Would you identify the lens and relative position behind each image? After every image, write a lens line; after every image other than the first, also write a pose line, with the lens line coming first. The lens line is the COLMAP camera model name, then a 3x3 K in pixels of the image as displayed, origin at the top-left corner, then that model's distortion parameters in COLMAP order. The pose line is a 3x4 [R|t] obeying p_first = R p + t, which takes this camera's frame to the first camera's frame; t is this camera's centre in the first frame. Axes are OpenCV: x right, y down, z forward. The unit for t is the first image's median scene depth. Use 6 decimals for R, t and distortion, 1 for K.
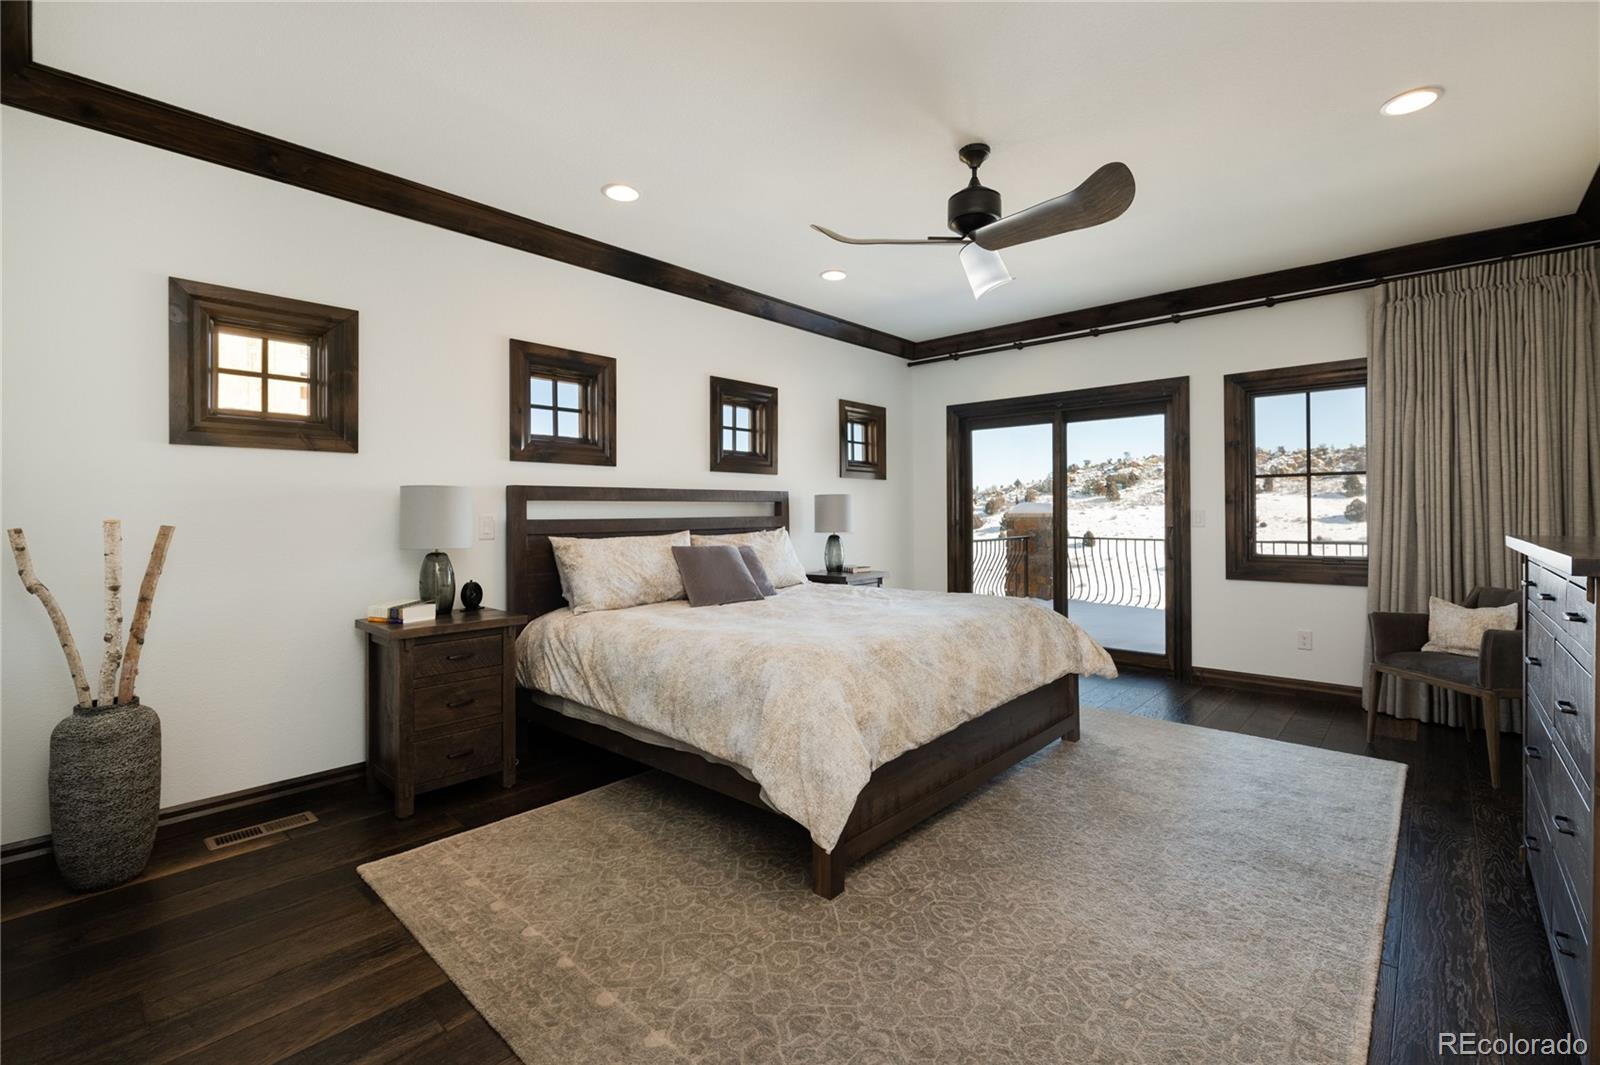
lens RADIAL K [[707.9, 0, 836.4], [0, 707.9, 510.1], [0, 0, 1]] dist [-0.003308, -0.000380]
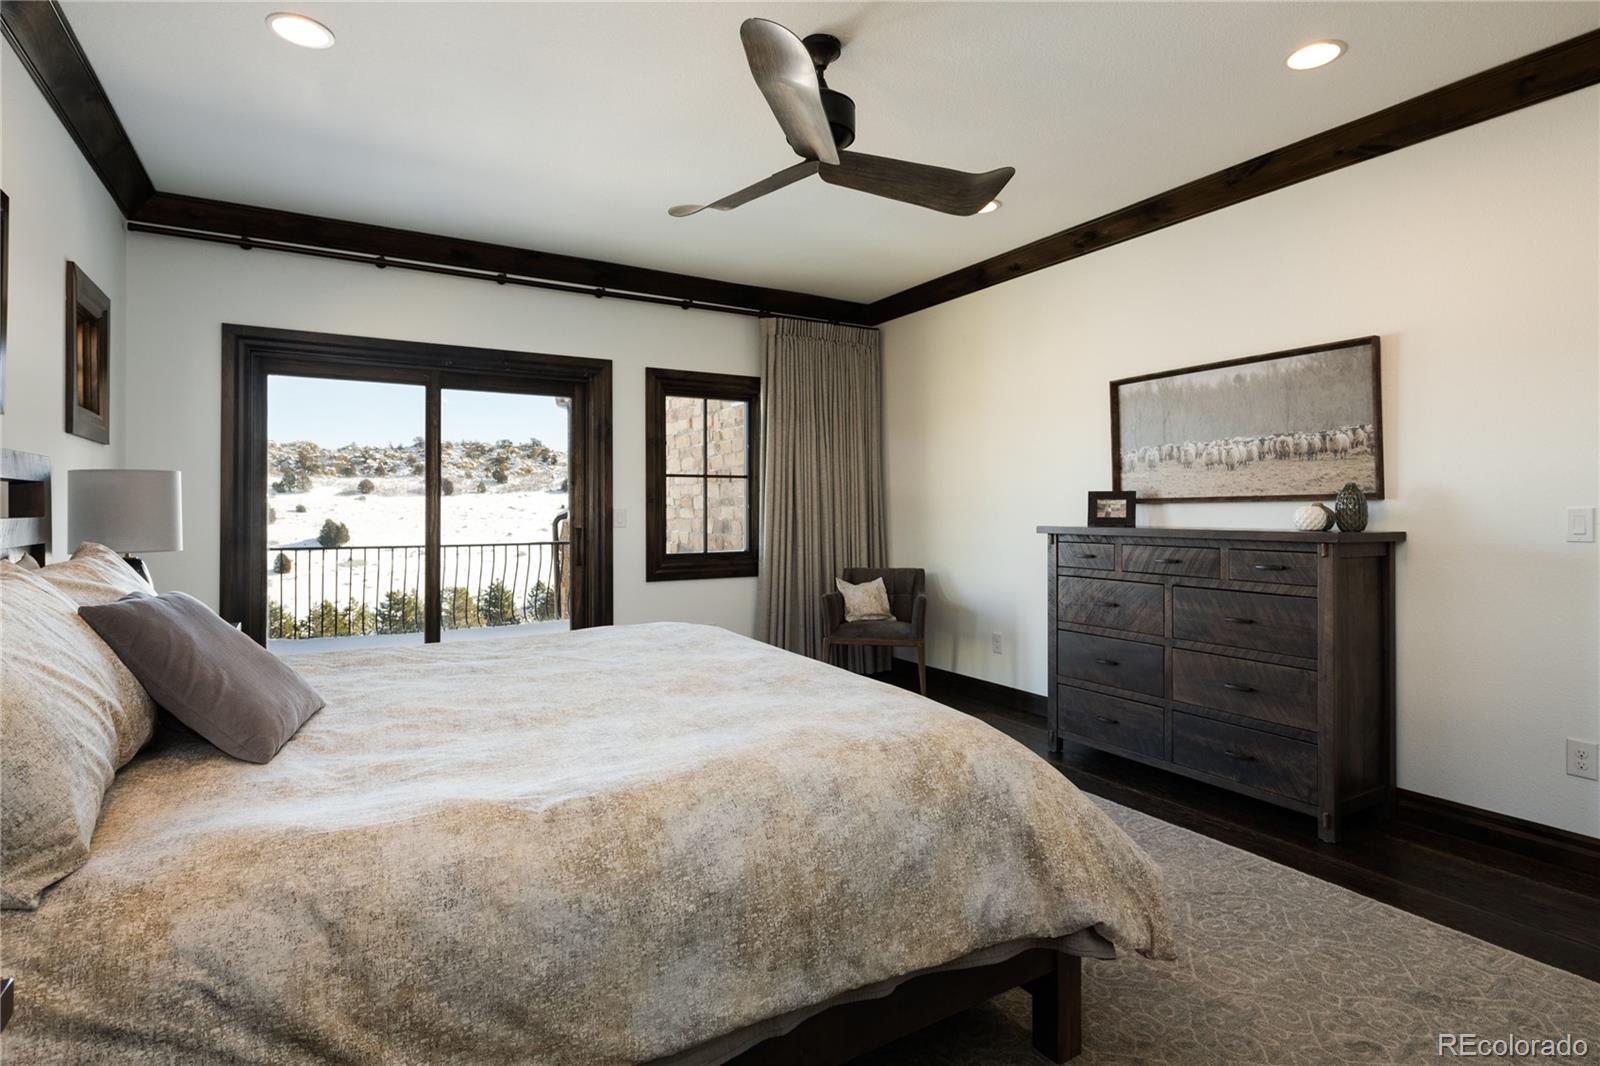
lens RADIAL K [[789.8, 0, 804.3], [0, 789.8, 504.3], [0, 0, 1]] dist [0.003264, 0.000132]
pose [[0.313942, 0.012351, 0.949362, -0.443777], [-0.003875, 0.999924, -0.011728, 0.005927], [-0.949434, 0.000003, 0.313966, 0.525608]]
